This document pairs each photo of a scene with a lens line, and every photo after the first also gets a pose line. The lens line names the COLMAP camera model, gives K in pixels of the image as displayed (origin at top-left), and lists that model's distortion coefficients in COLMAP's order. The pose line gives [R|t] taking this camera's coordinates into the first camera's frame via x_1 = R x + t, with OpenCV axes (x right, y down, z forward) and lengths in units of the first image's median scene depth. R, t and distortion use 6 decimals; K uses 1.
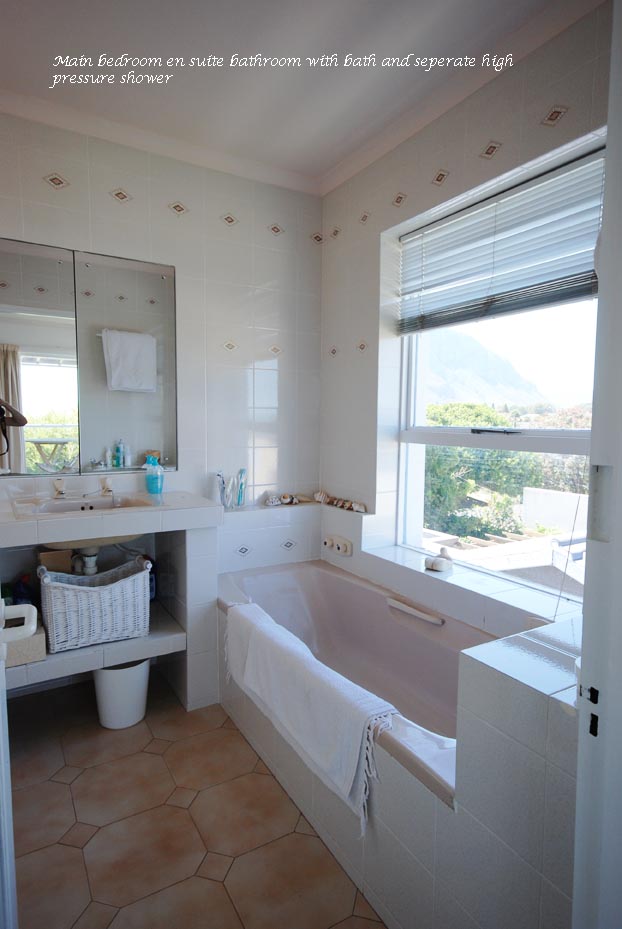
lens RADIAL K [[542.0, 0, 311.0], [0, 542.0, 464.5], [0, 0, 1]] dist [-0.000111, -0.000026]
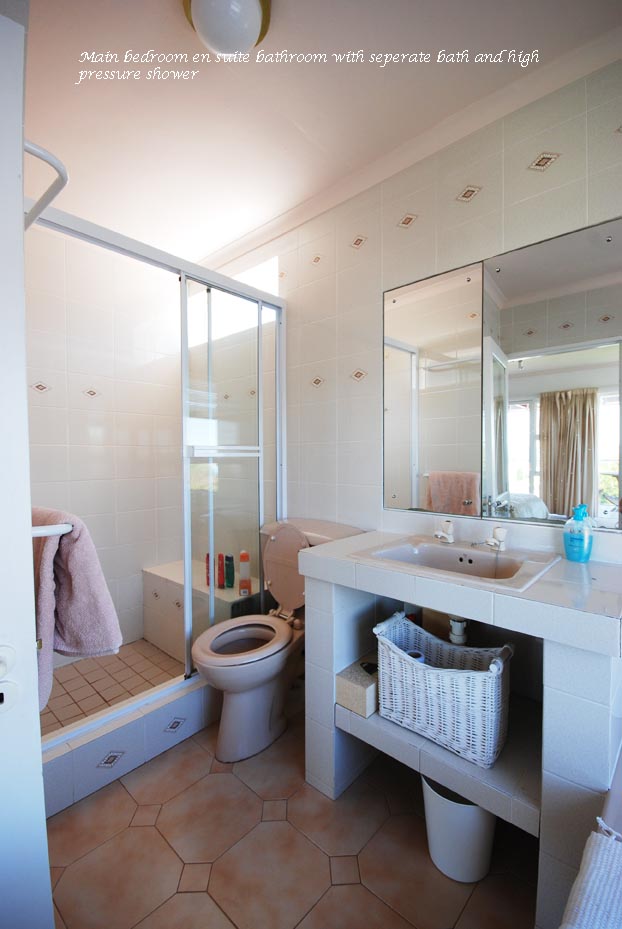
lens RADIAL K [[402.0, 0, 311.0], [0, 402.0, 464.5], [0, 0, 1]] dist [0.000984, 0.000133]
pose [[0.312456, 0.011060, -0.949868, 0.108114], [-0.072437, 0.997298, -0.012216, -0.045891], [0.947166, 0.072623, 0.312413, 0.615192]]
